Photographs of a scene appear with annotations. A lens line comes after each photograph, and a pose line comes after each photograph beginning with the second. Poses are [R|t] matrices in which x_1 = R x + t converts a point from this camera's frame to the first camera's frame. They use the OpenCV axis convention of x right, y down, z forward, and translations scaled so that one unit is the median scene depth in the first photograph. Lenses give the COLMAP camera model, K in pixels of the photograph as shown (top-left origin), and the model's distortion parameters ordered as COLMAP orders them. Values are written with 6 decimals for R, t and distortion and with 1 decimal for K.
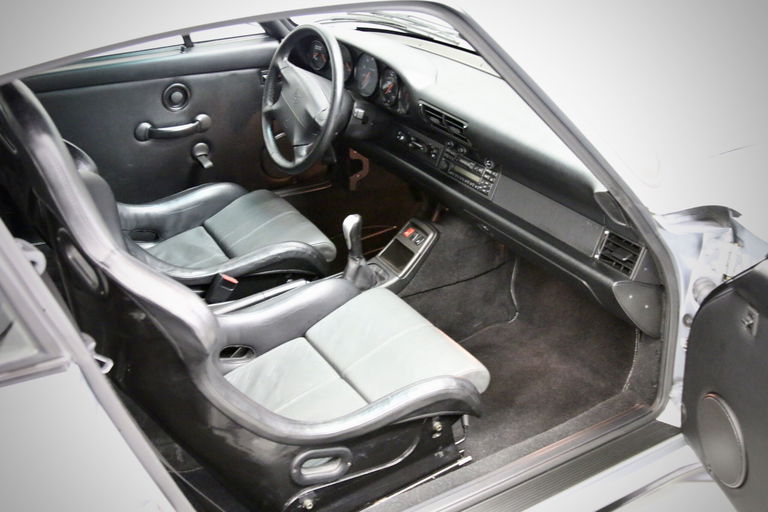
lens RADIAL K [[829.8, 0, 383.5], [0, 829.8, 256.3], [0, 0, 1]] dist [-0.083106, 0.000000]
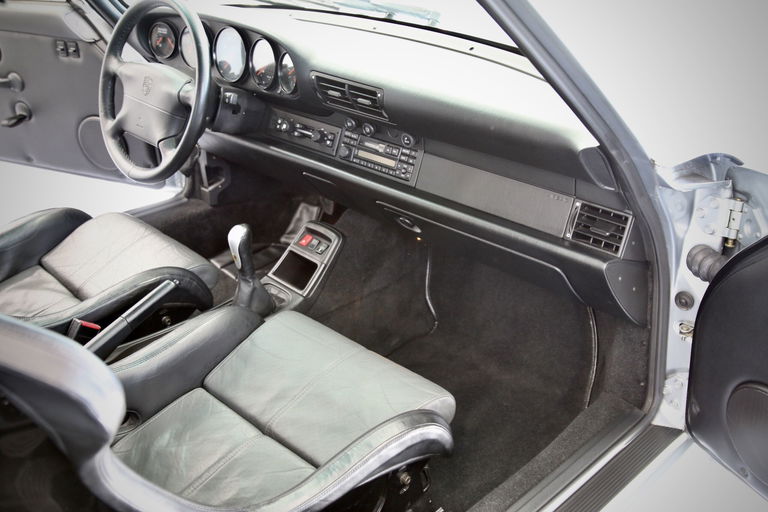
lens RADIAL K [[829.8, 0, 381.5], [0, 829.8, 259.4], [0, 0, 1]] dist [-0.083106, 0.000000]
pose [[0.971504, -0.116278, 0.206539, -0.077840], [0.121422, 0.992524, -0.012360, 0.009816], [-0.203558, 0.037086, 0.978360, 0.216414]]
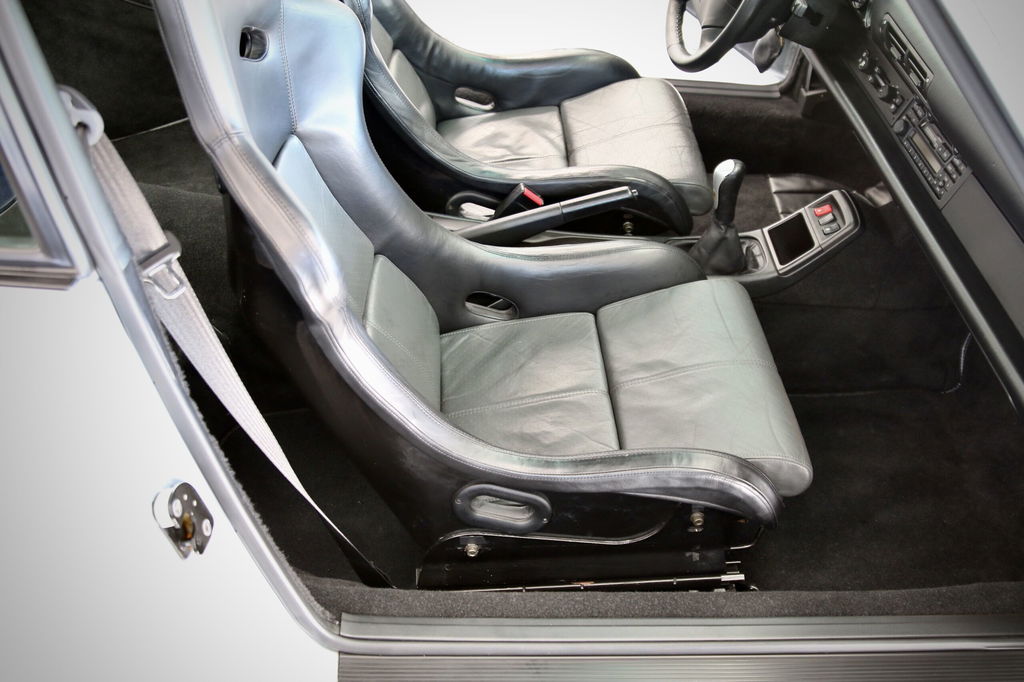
lens RADIAL K [[1106.3, 0, 510.8], [0, 1106.3, 338.6], [0, 0, 1]] dist [-0.083106, 0.000000]
pose [[0.881437, 0.348983, -0.318246, 0.141002], [-0.283207, 0.929775, 0.235186, -0.078455], [0.377973, -0.117173, 0.918372, 0.136378]]
